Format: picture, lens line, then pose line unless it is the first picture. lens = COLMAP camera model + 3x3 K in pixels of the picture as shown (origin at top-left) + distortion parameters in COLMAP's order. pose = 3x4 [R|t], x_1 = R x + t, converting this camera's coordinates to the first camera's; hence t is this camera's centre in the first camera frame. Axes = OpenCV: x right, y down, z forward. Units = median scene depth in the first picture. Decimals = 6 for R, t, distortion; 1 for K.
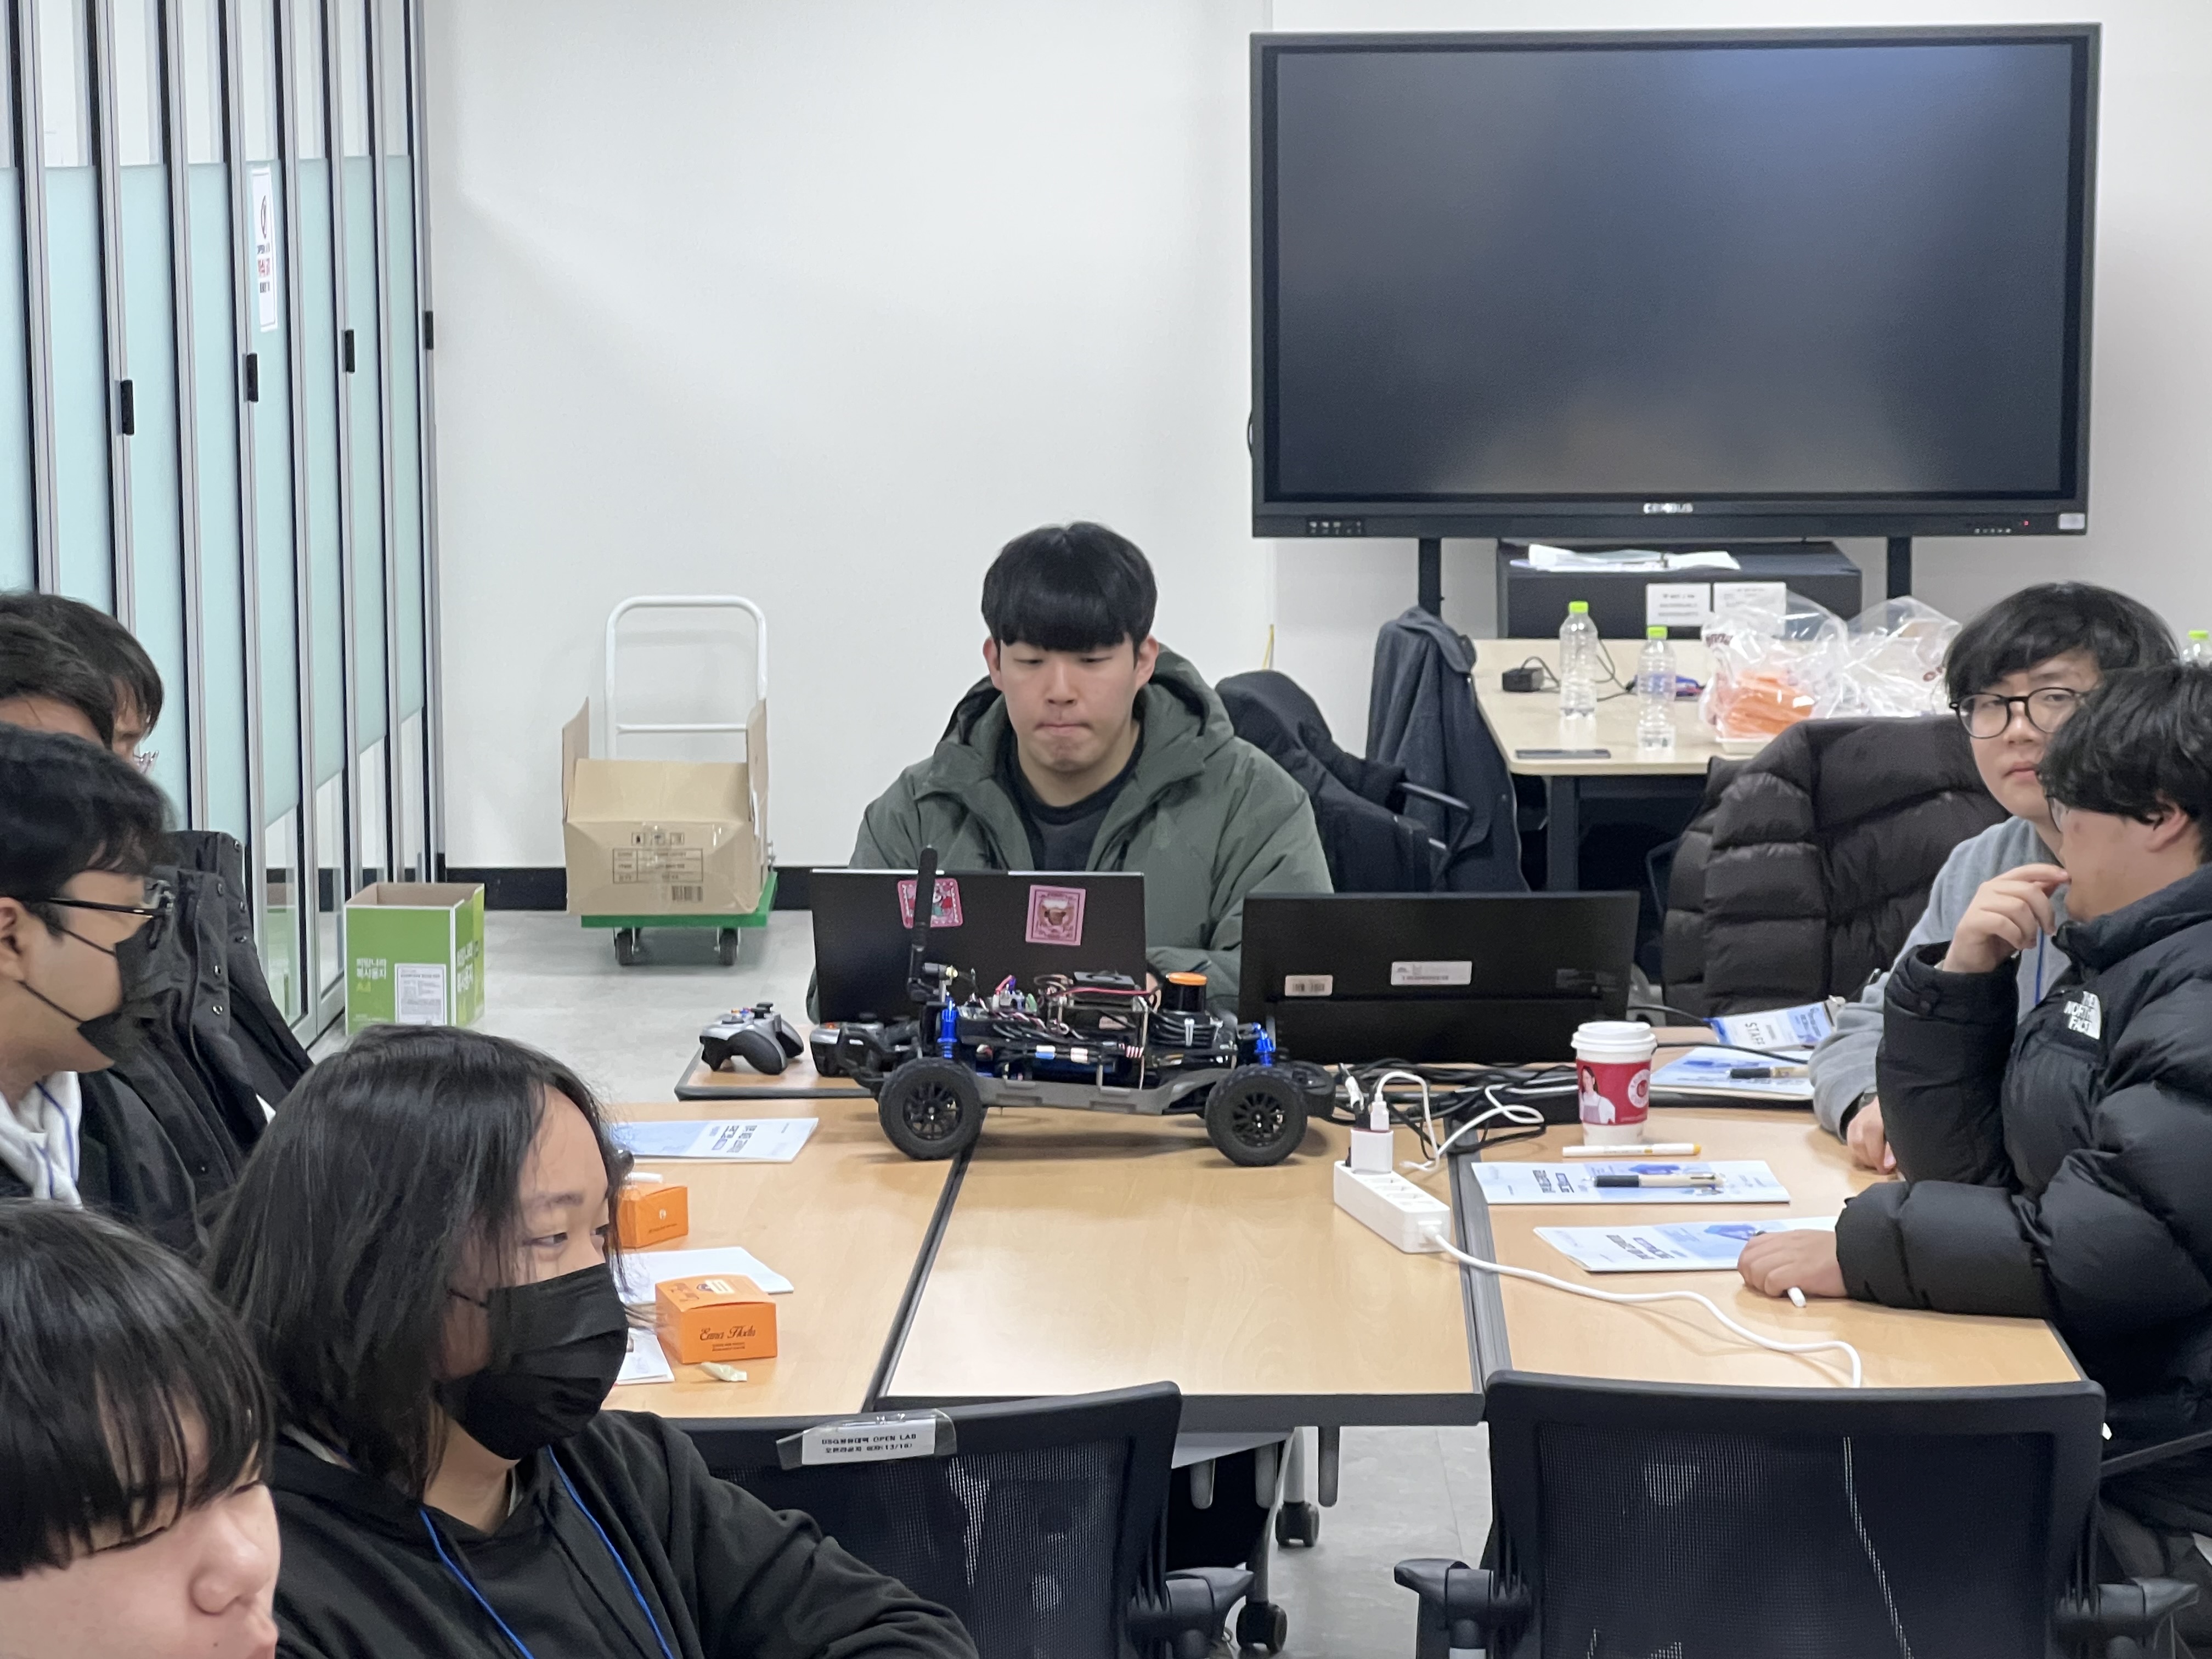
lens RADIAL K [[5699.7, 0, 1108.0], [0, 5699.7, 830.0], [0, 0, 1]] dist [0.036548, 0.000000]
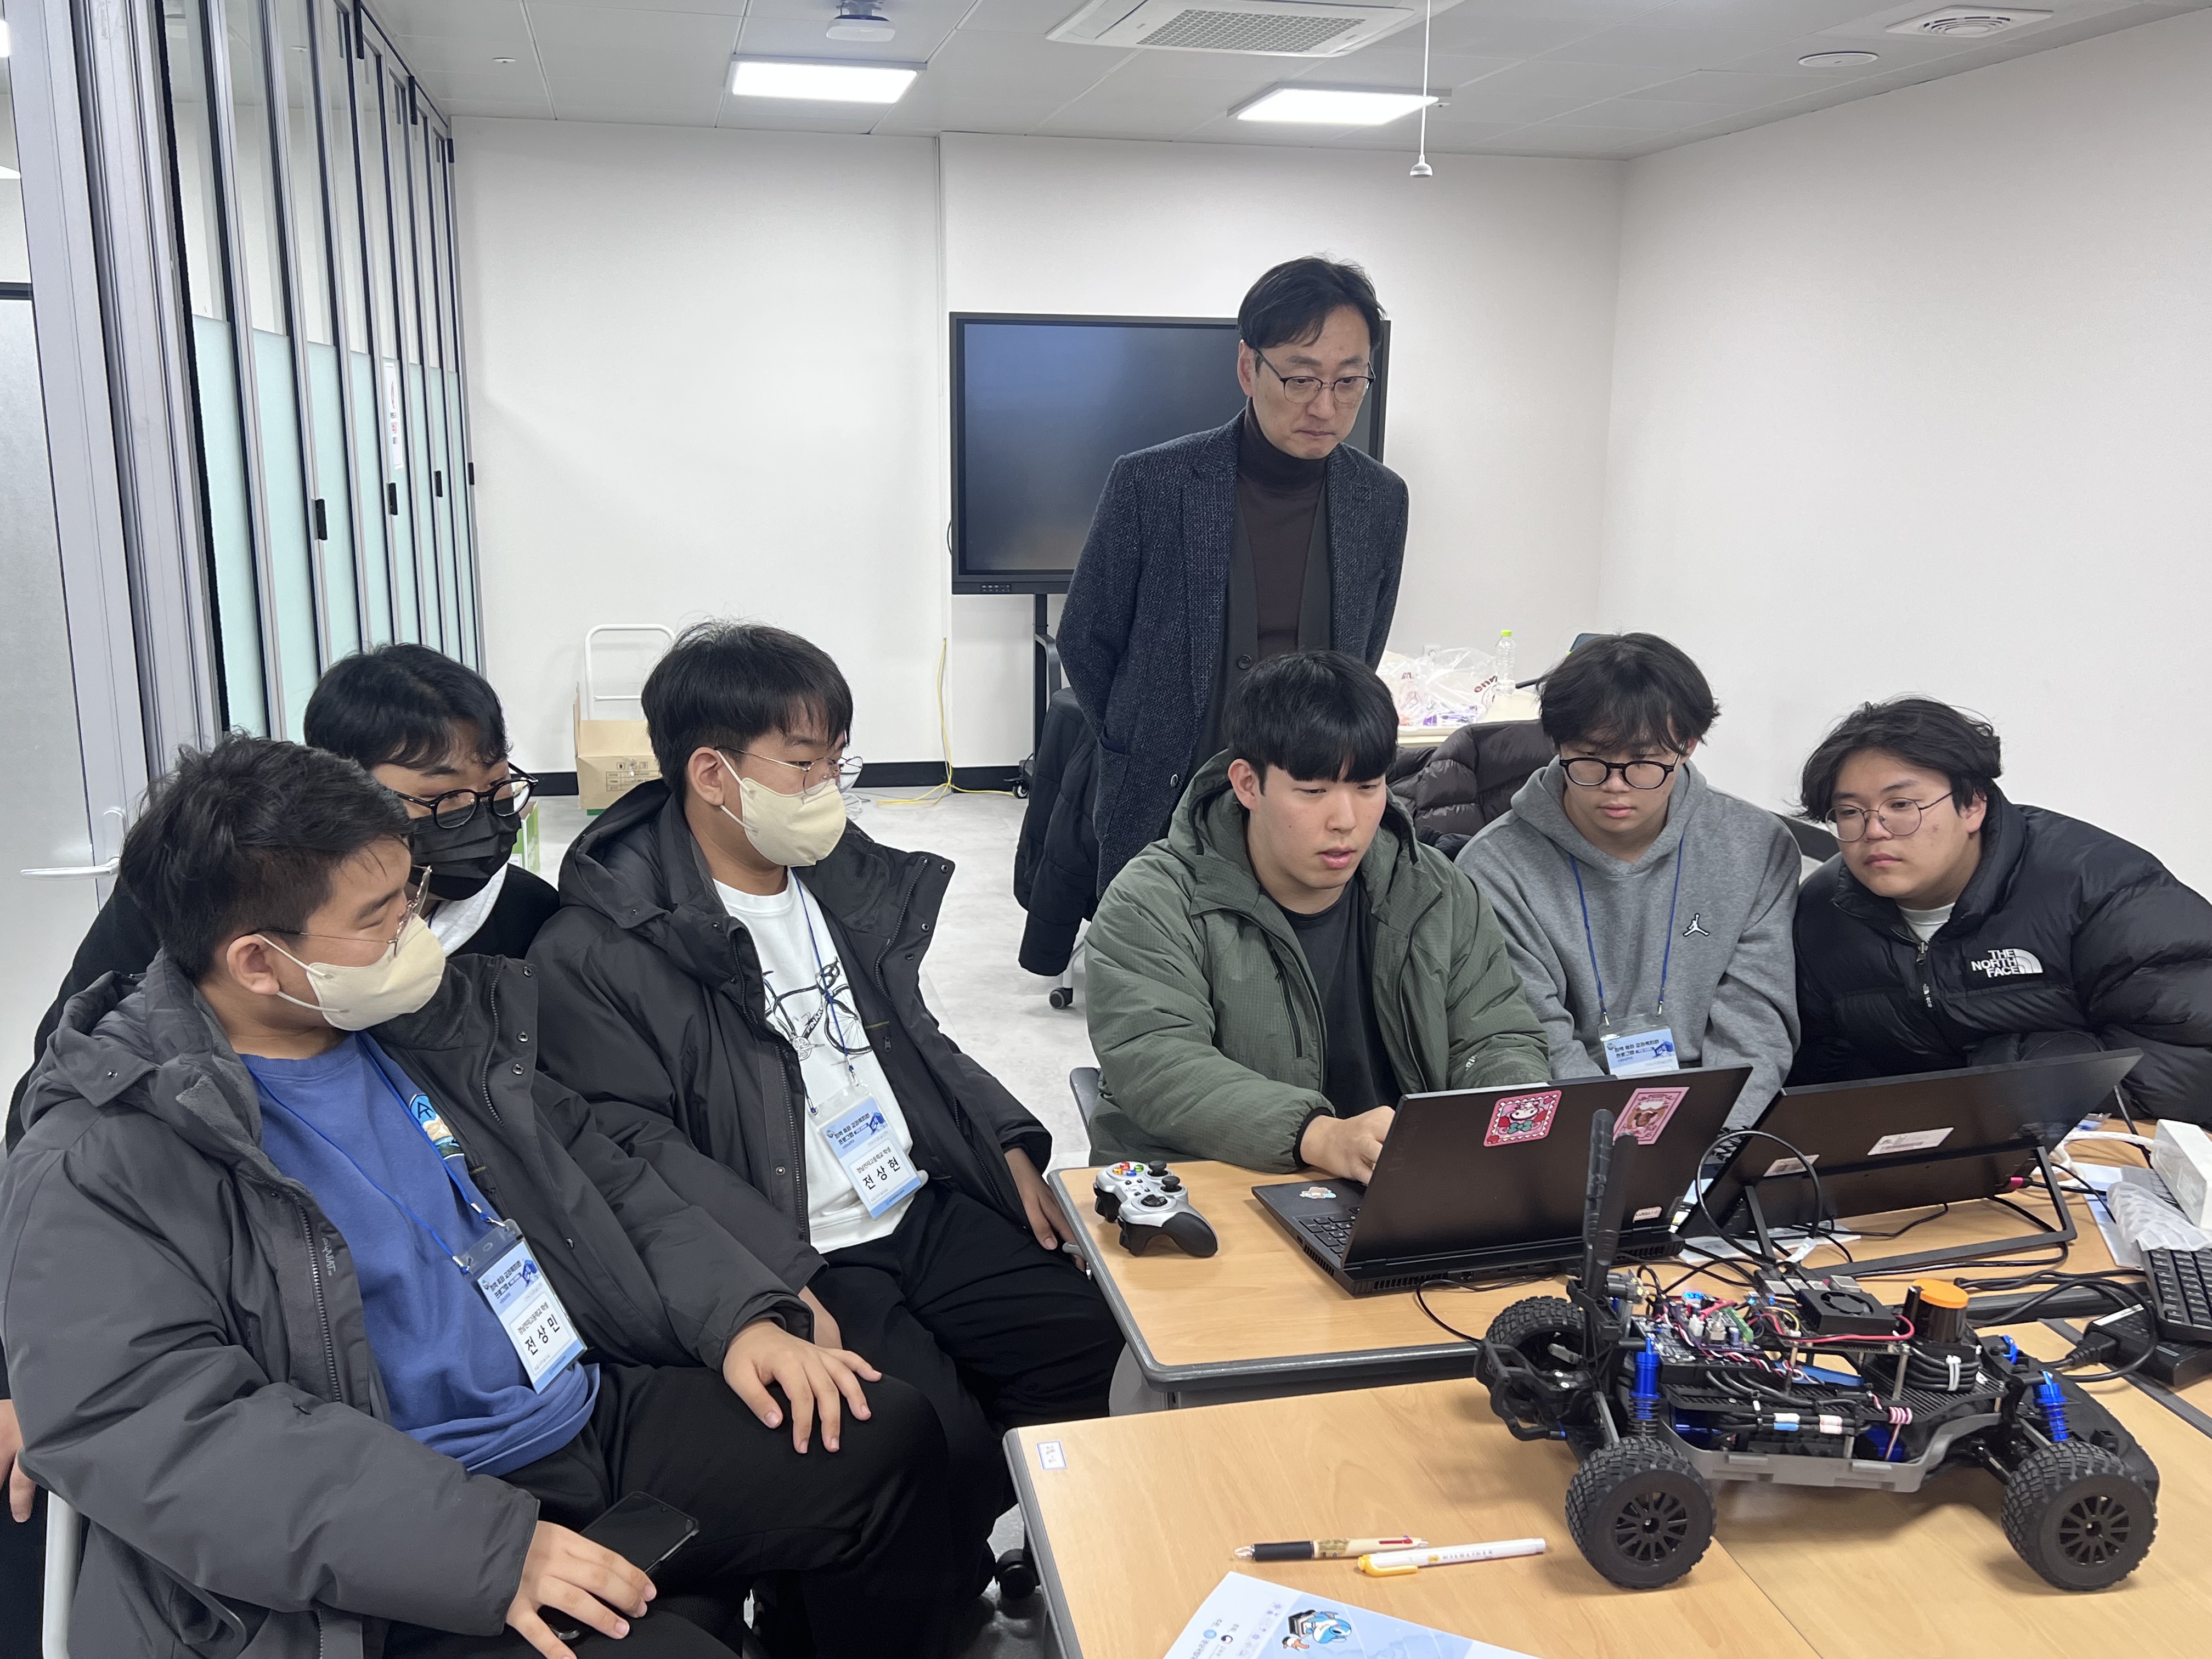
lens RADIAL K [[1913.9, 0, 1100.5], [0, 1913.9, 829.2], [0, 0, 1]] dist [-0.012354, -0.001510]
pose [[0.972450, -0.034958, 0.230476, -0.098646], [0.014358, 0.995796, 0.090462, -0.039560], [-0.232669, -0.084660, 0.968864, 0.516192]]
